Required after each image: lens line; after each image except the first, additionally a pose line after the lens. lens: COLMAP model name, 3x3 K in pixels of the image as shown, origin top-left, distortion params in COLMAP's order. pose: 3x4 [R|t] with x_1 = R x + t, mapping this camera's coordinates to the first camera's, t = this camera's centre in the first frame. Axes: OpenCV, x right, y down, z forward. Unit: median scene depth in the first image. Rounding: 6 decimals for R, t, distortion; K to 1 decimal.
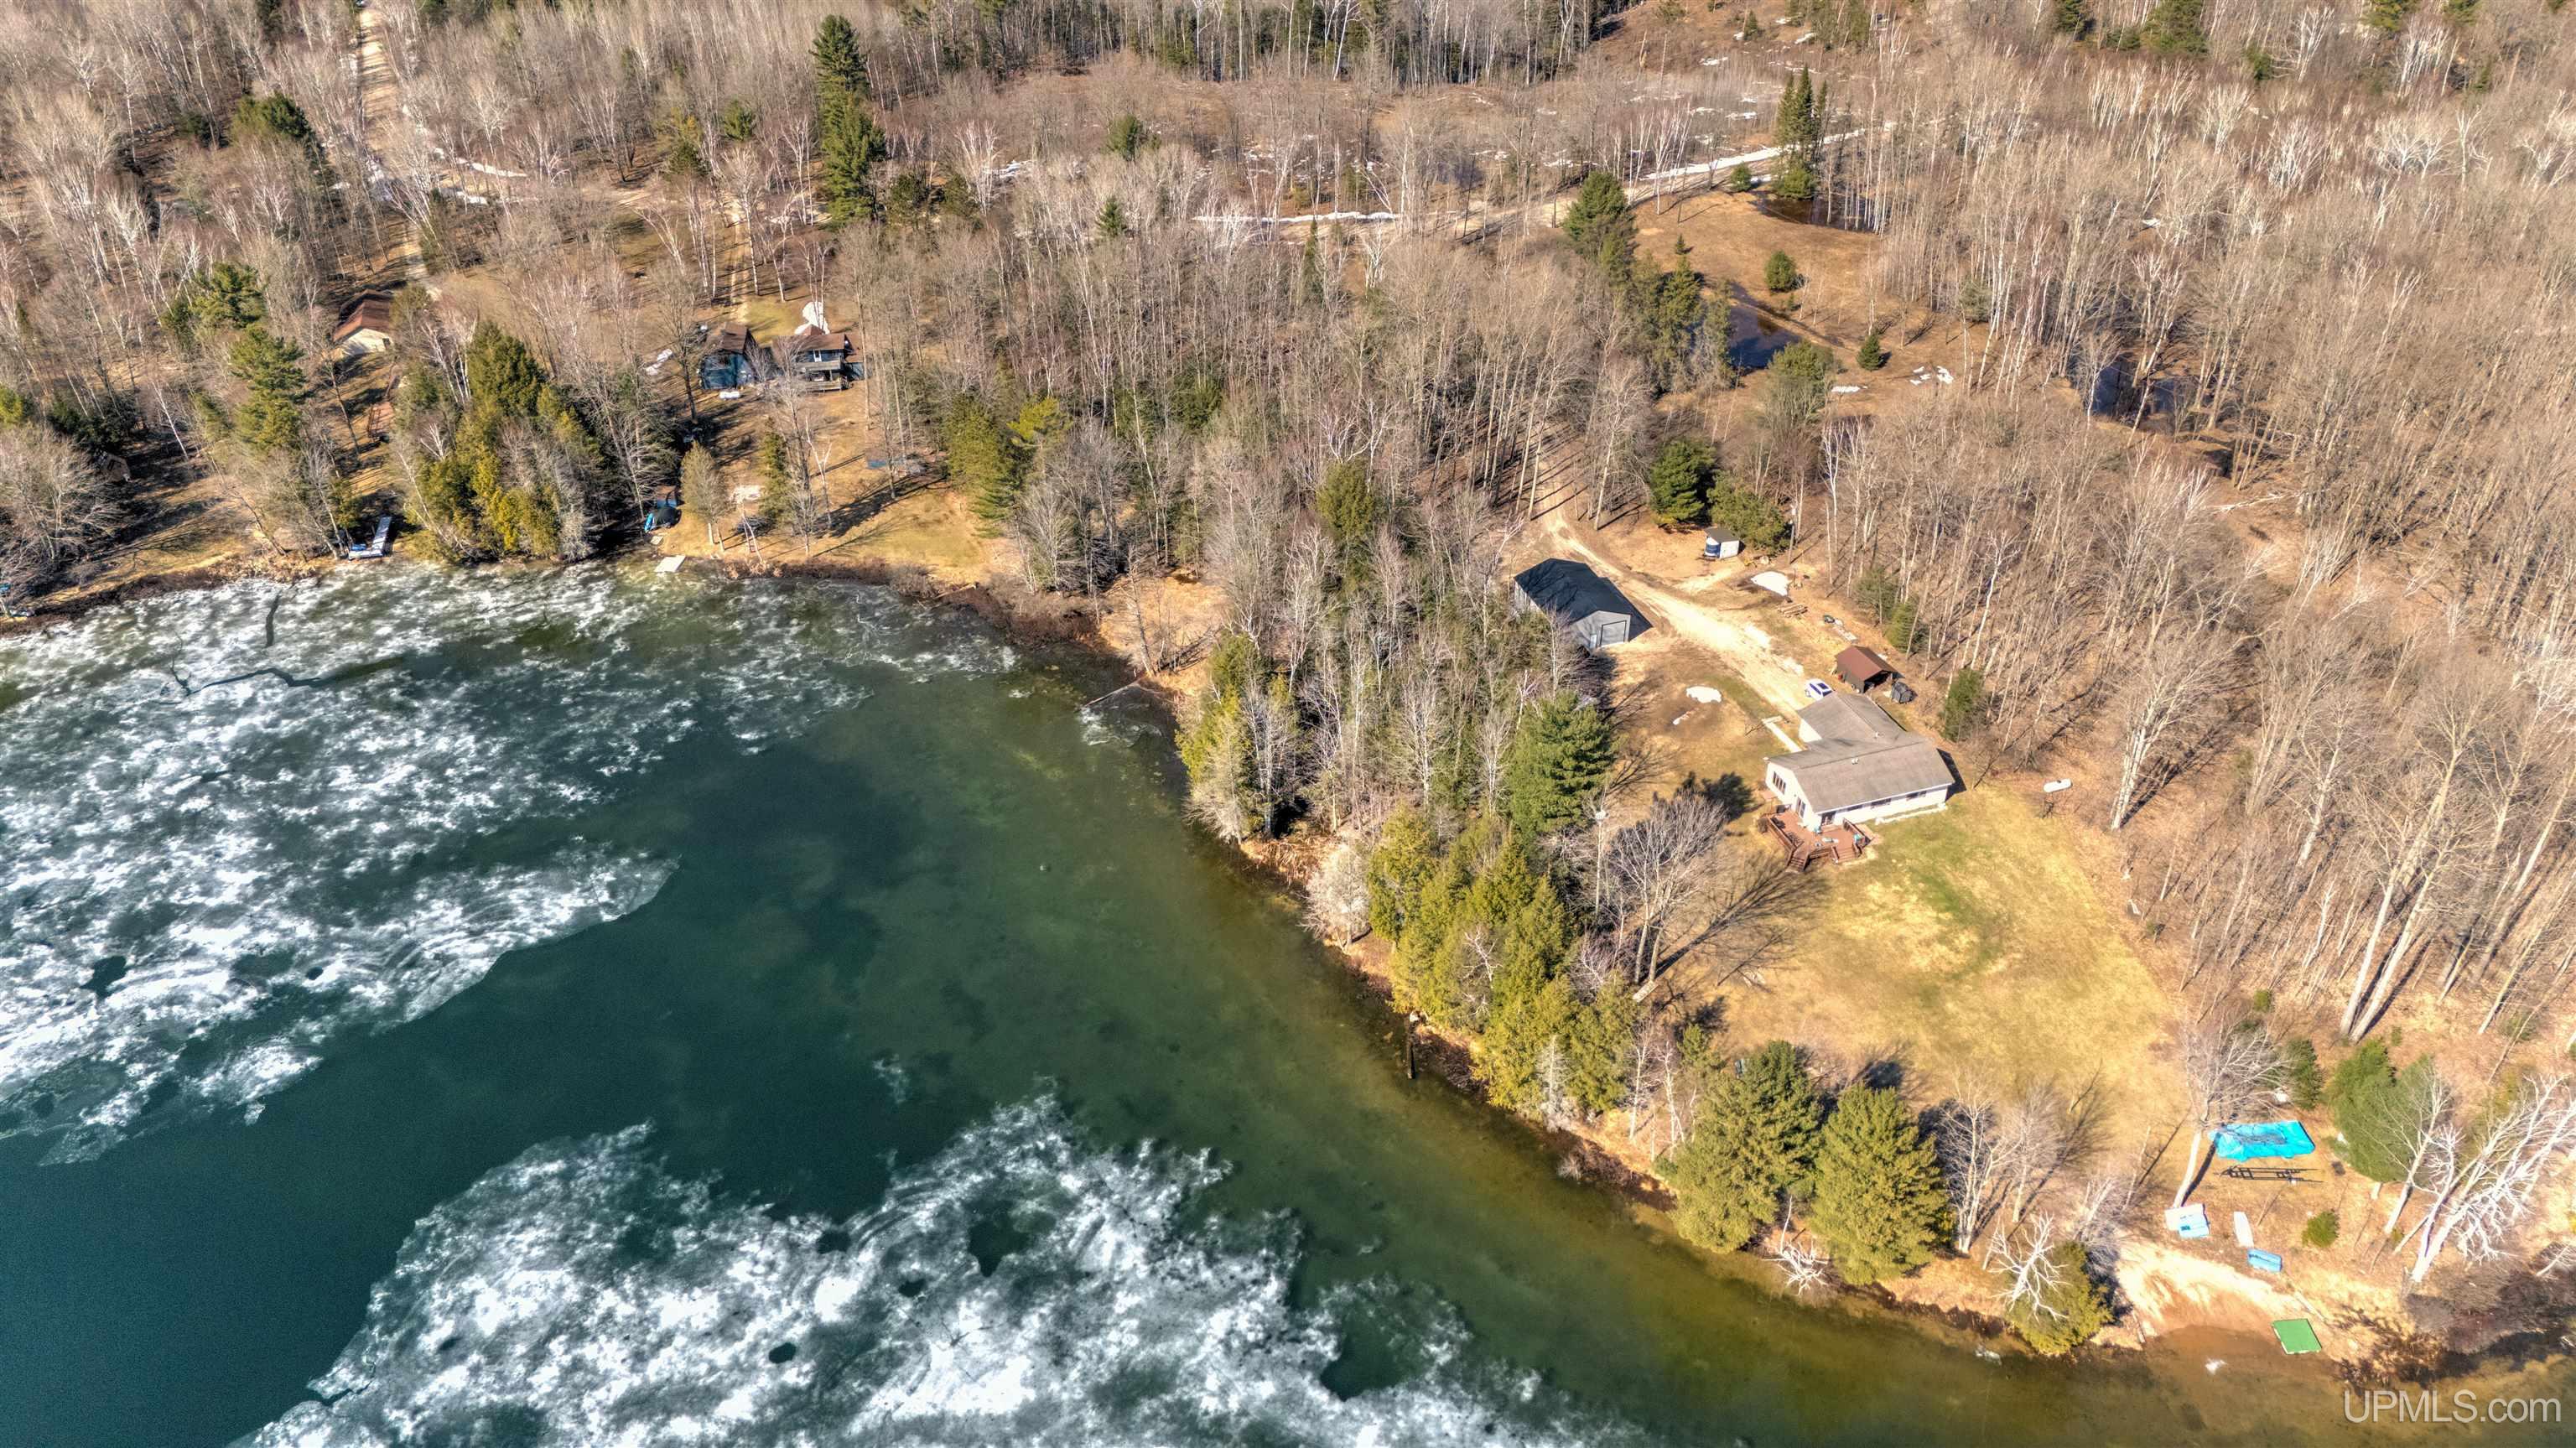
lens RADIAL K [[1873.3, 0, 1288.0], [0, 1873.3, 724.0], [0, 0, 1]] dist [0.042896, -0.040846]
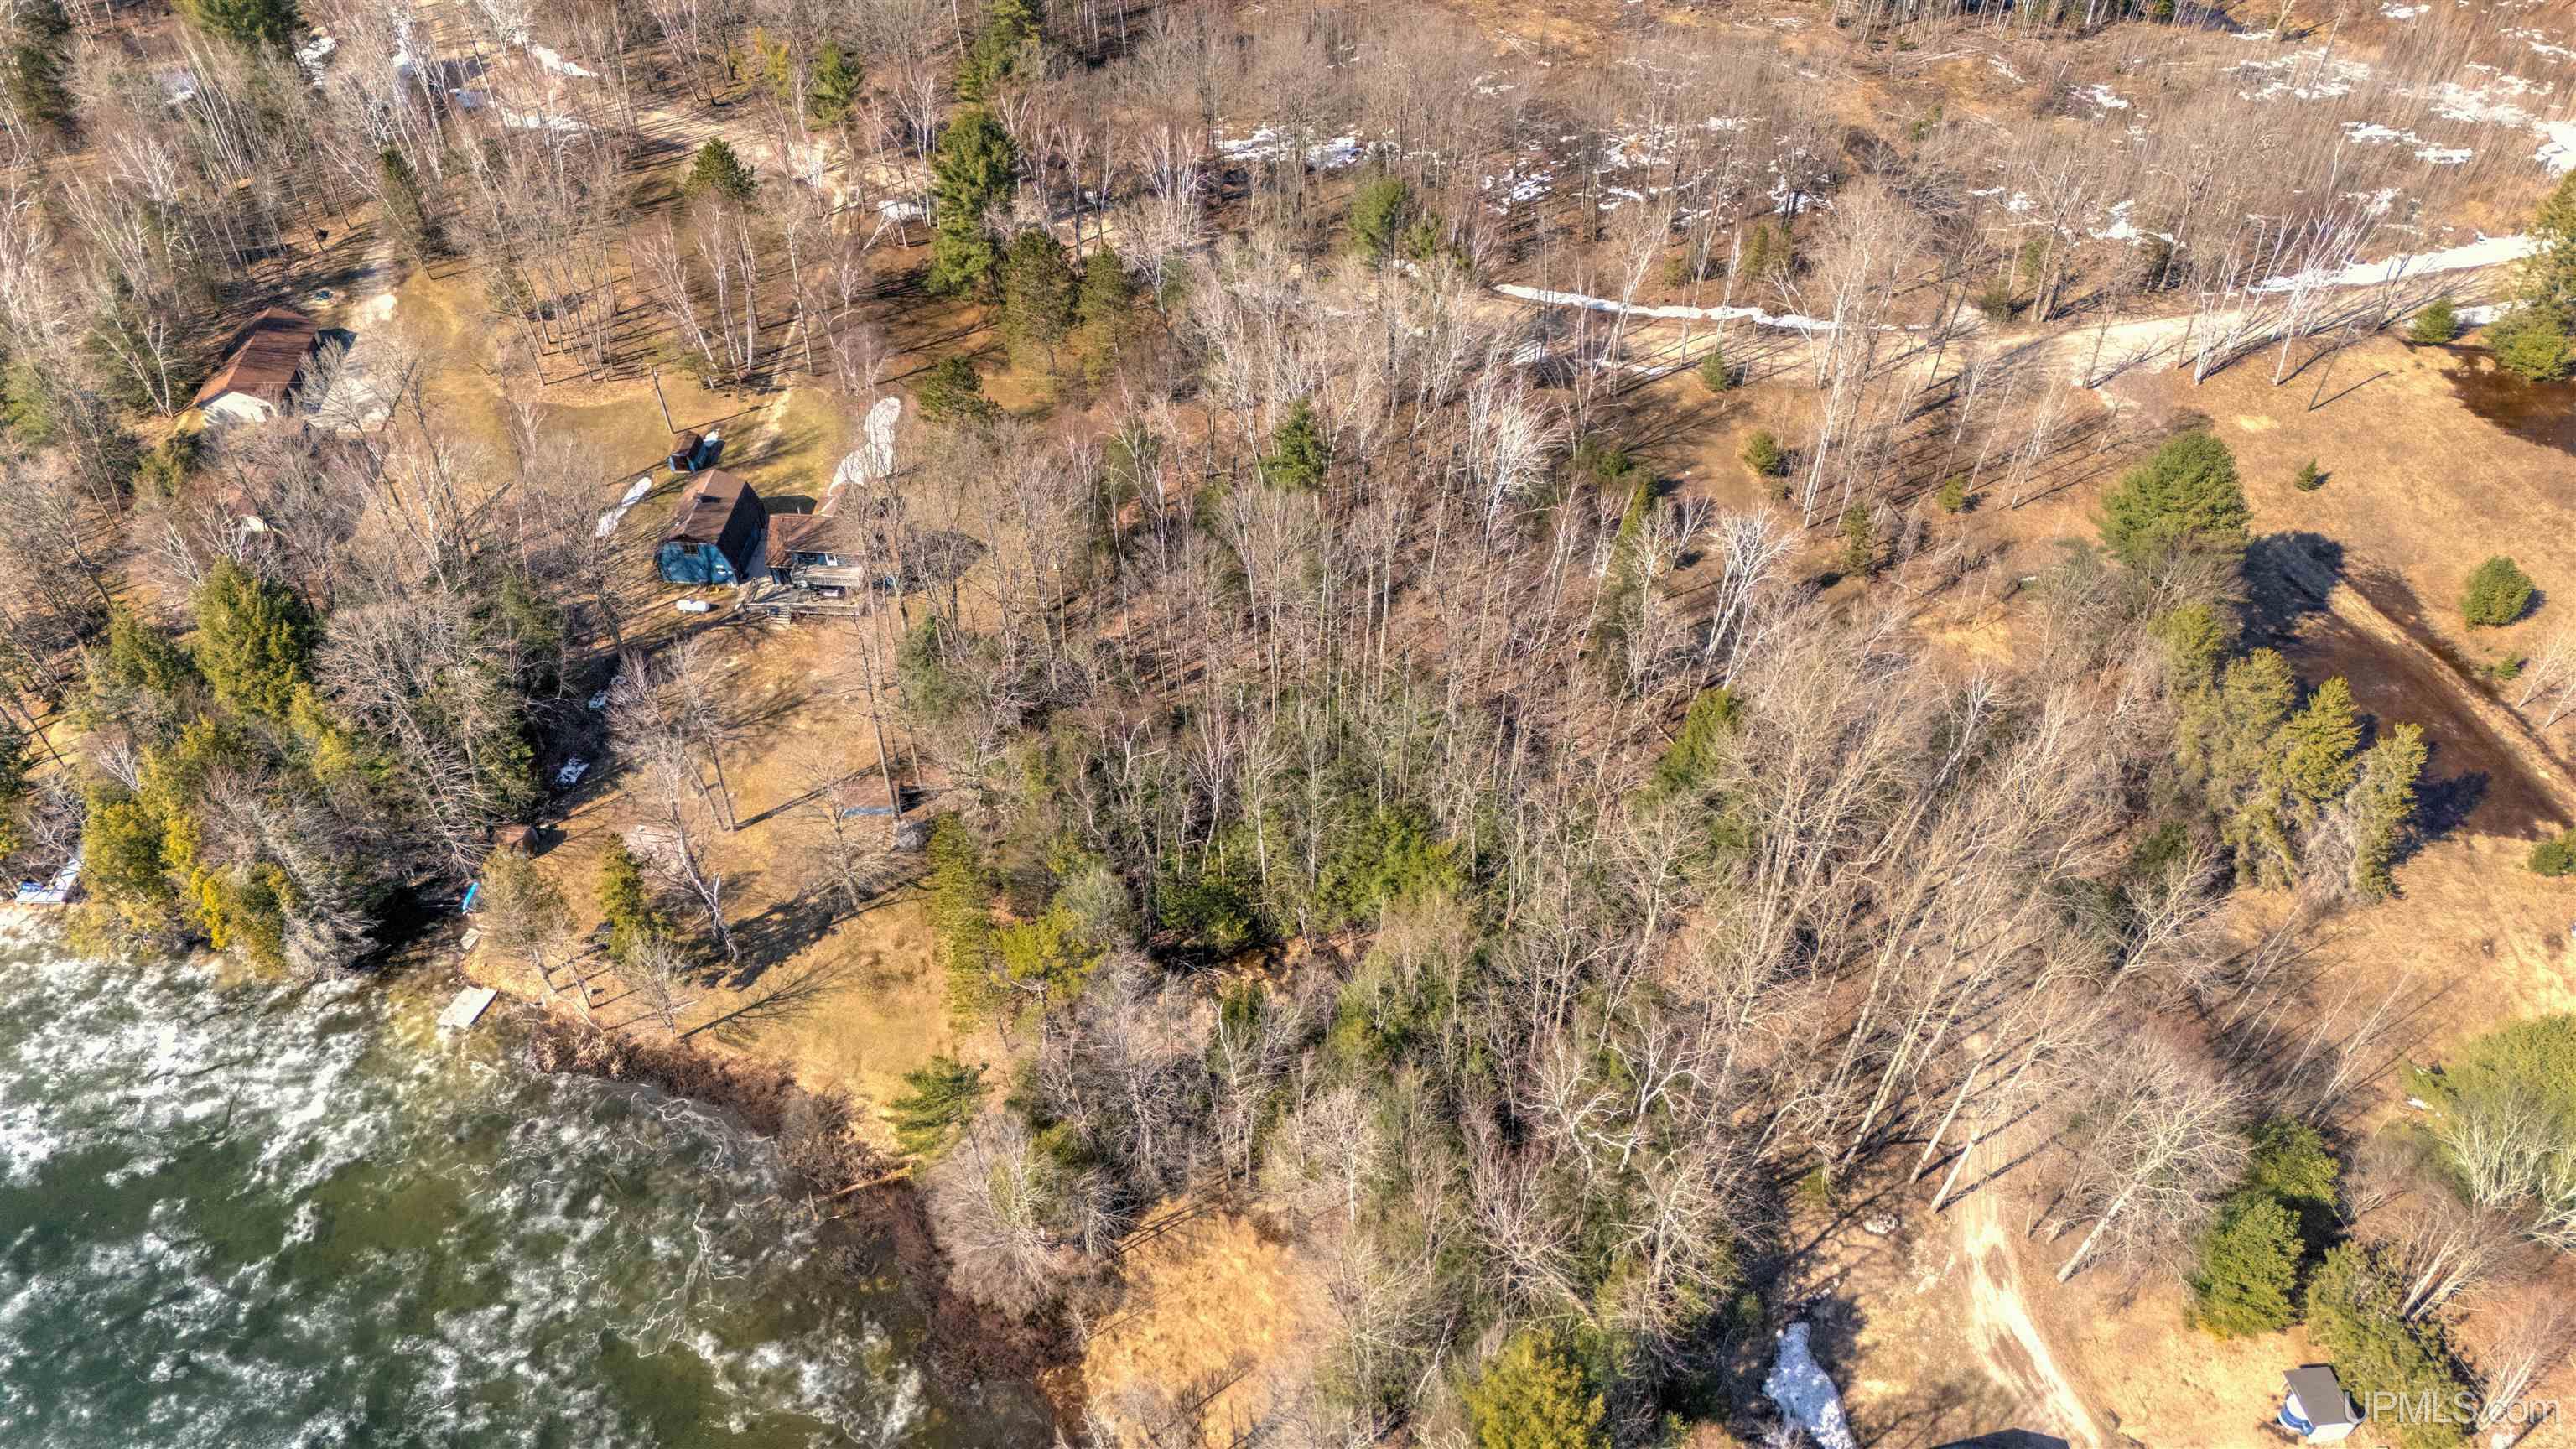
lens RADIAL K [[1873.4, 0, 1288.0], [0, 1873.4, 724.5], [0, 0, 1]] dist [0.042896, -0.040846]
pose [[0.970905, 0.167897, -0.170746, 0.024428], [-0.135742, 0.973284, 0.185183, -0.409360], [0.197276, -0.156617, 0.967757, 0.601025]]
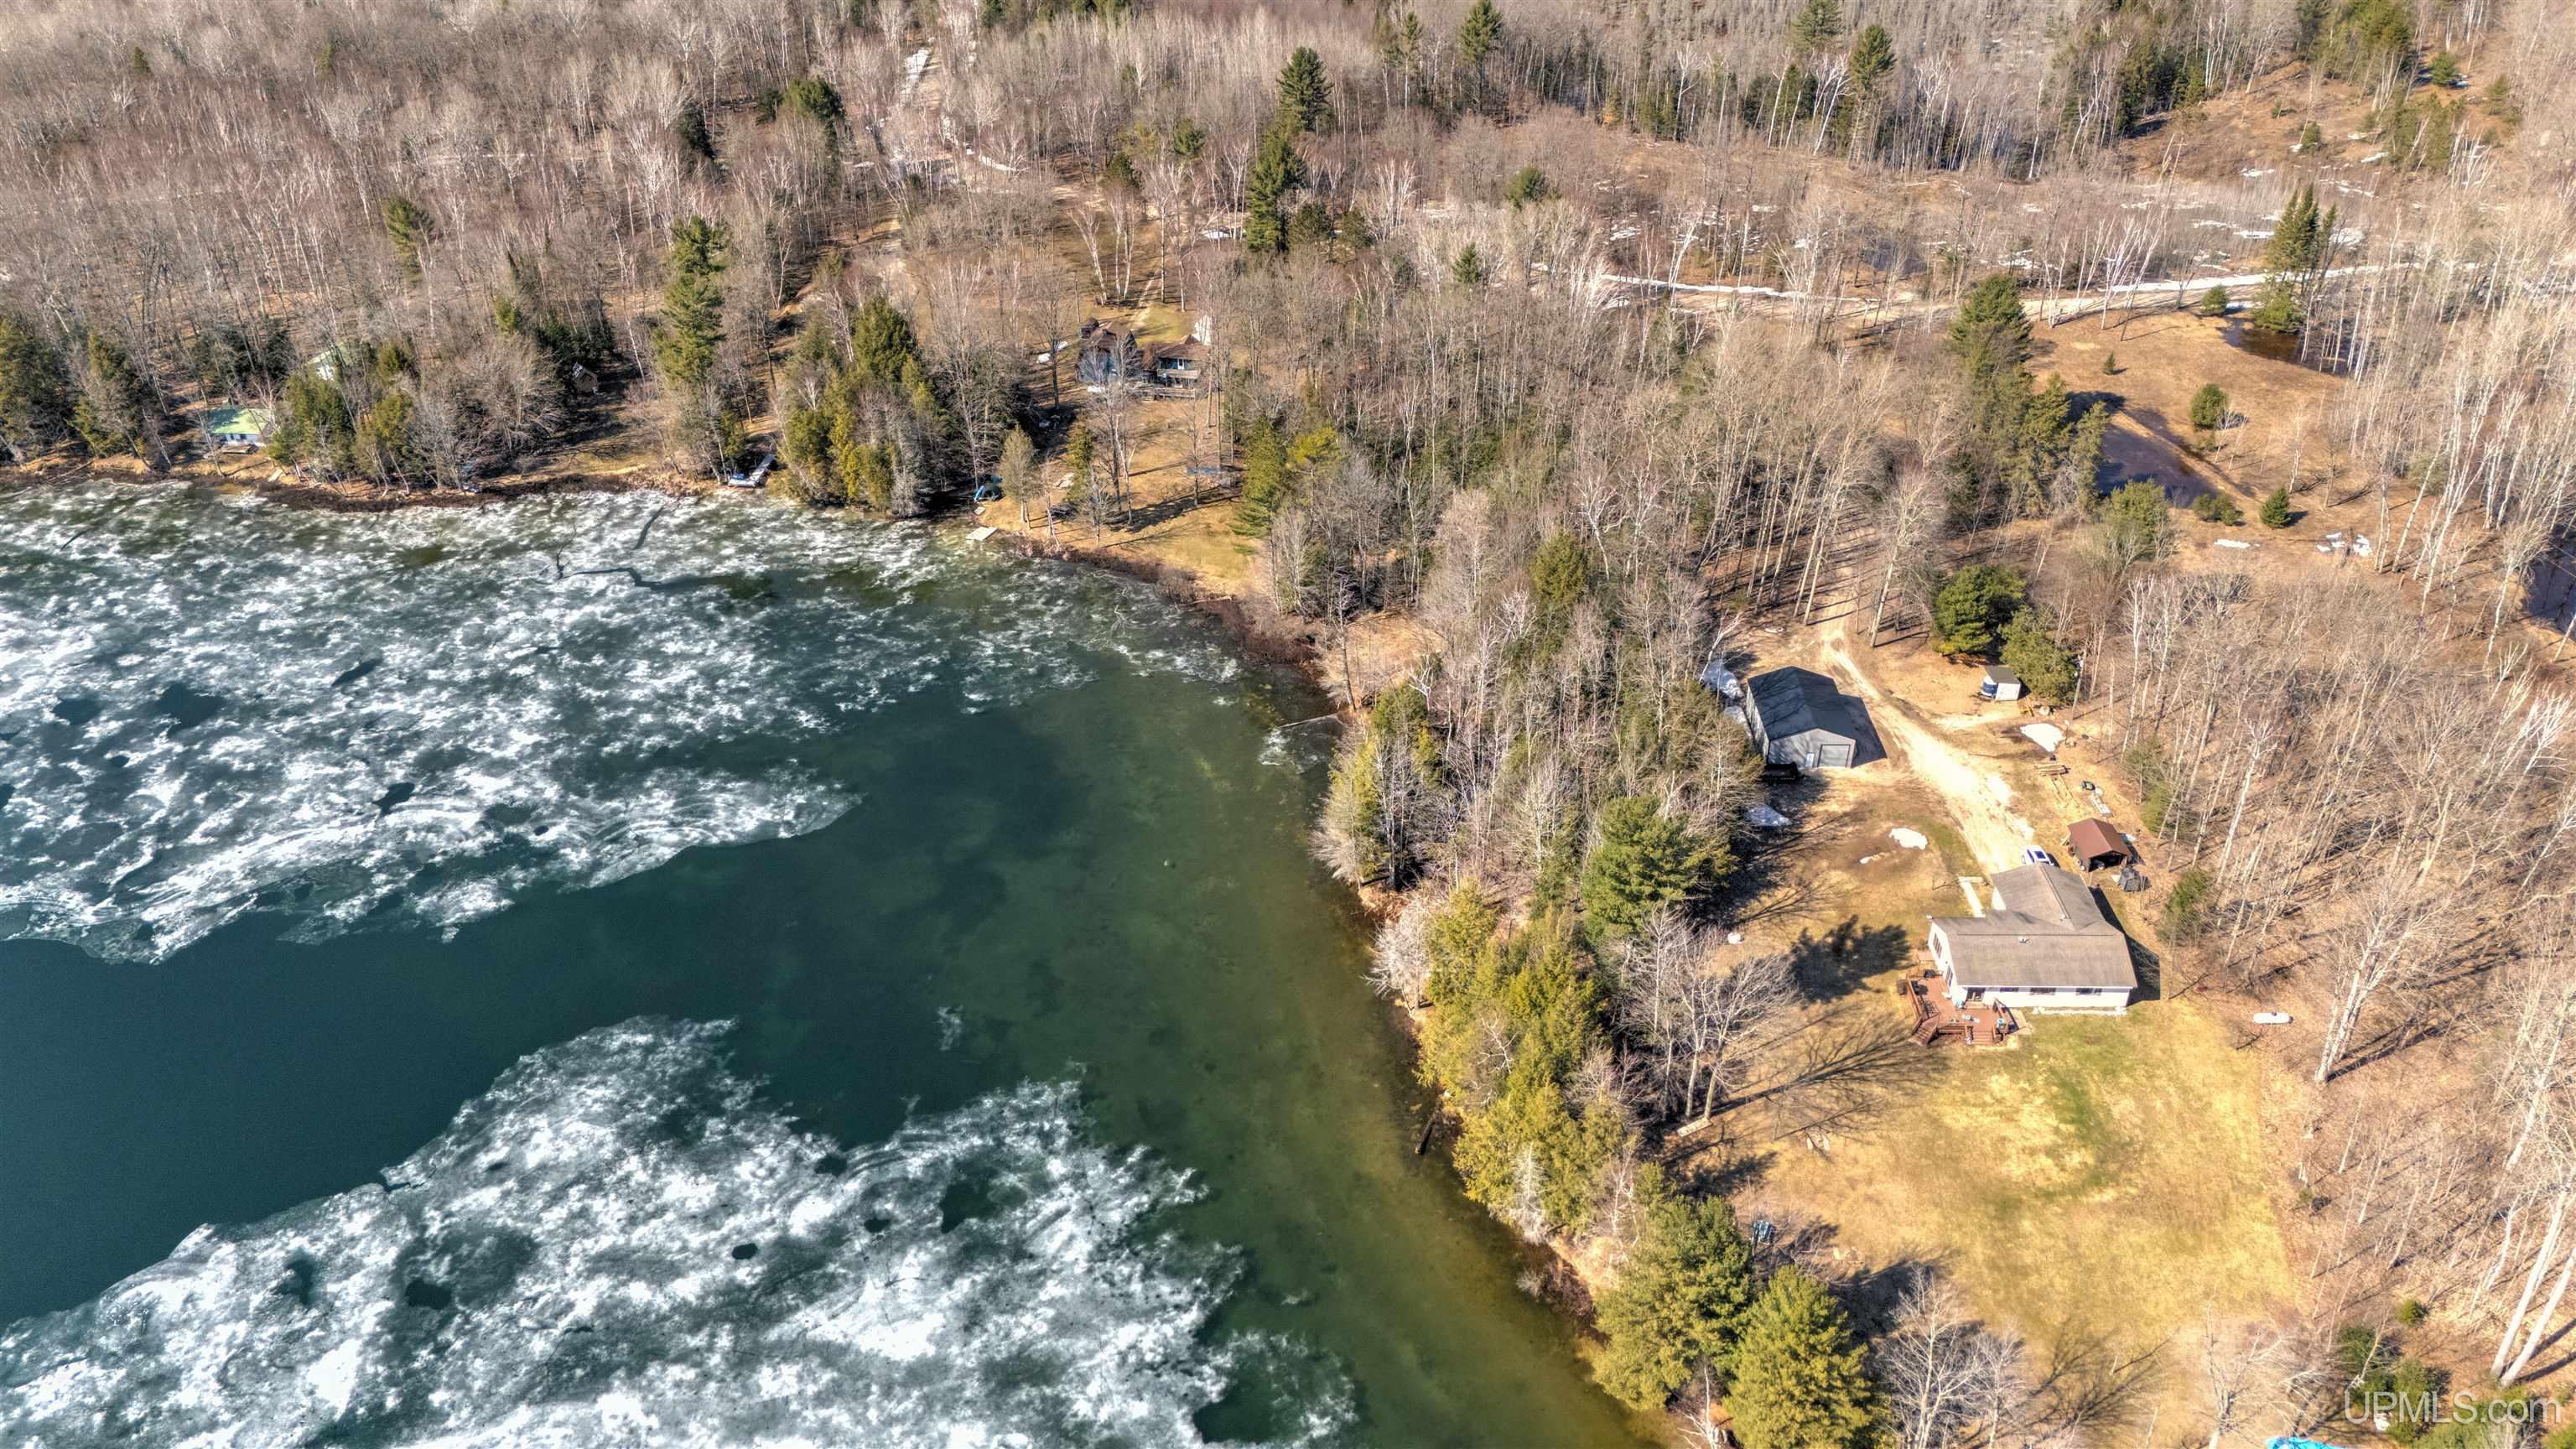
lens RADIAL K [[1873.4, 0, 1288.0], [0, 1873.4, 724.5], [0, 0, 1]] dist [0.042896, -0.040846]
pose [[0.942184, 0.181804, -0.281491, 0.203559], [-0.187846, 0.982183, 0.005610, -0.020480], [0.277495, 0.047591, 0.959547, 0.025663]]
